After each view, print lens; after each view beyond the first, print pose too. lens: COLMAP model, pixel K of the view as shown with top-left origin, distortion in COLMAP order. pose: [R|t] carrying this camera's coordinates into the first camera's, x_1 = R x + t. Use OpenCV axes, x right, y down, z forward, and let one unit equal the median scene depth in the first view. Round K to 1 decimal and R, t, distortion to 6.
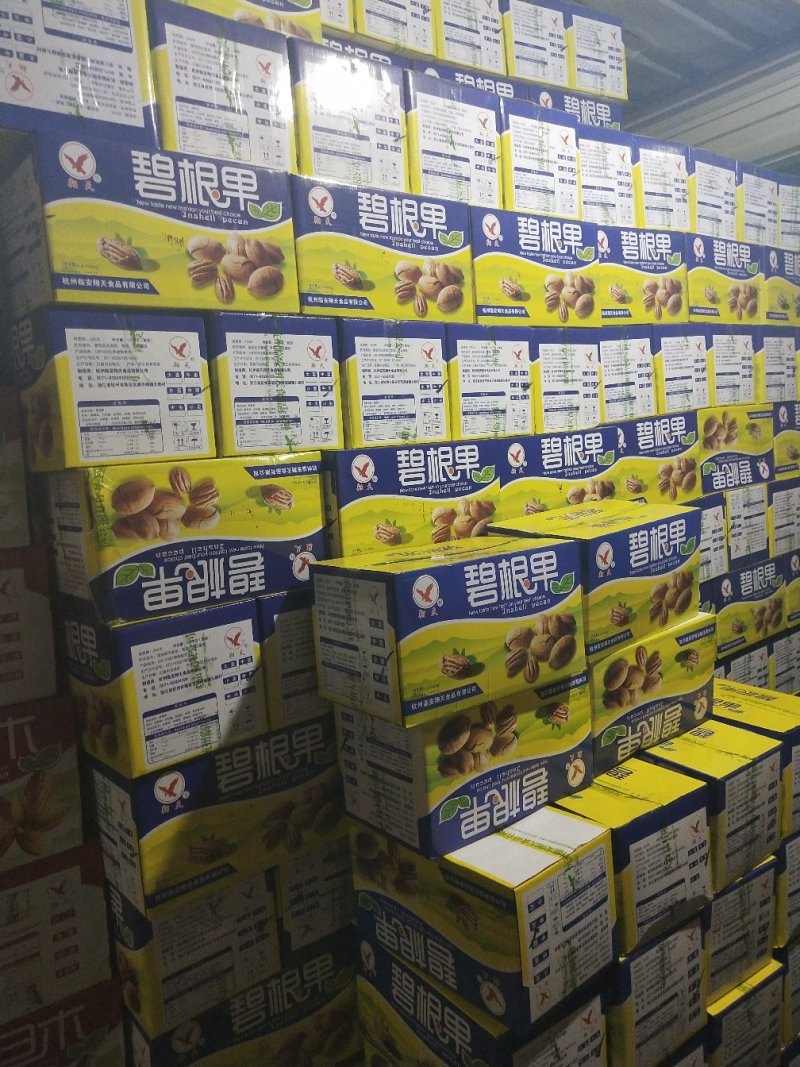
lens RADIAL K [[814.5, 0, 421.1], [0, 814.5, 528.3], [0, 0, 1]] dist [-0.026077, 0.042320]
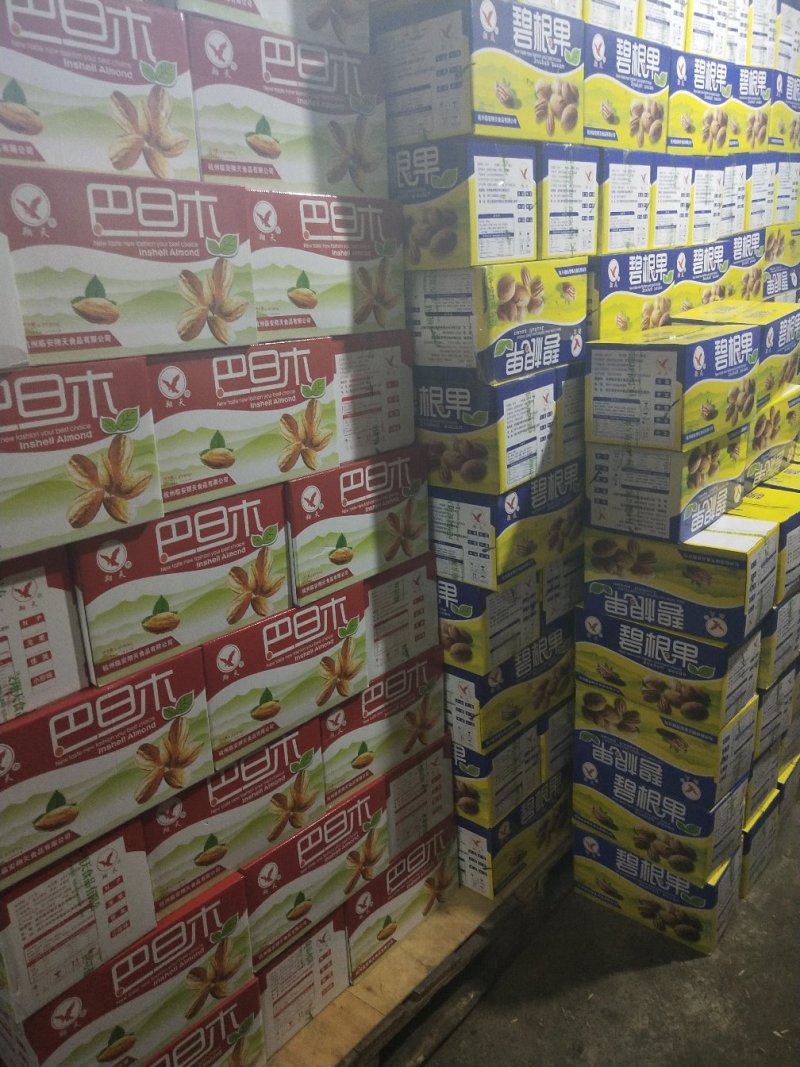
lens RADIAL K [[814.5, 0, 421.1], [0, 814.5, 528.3], [0, 0, 1]] dist [-0.026077, 0.042320]
pose [[0.985954, -0.045130, 0.160806, -0.645457], [0.009698, 0.976648, 0.214629, 0.052328], [-0.166737, -0.210054, 0.963367, -0.326235]]
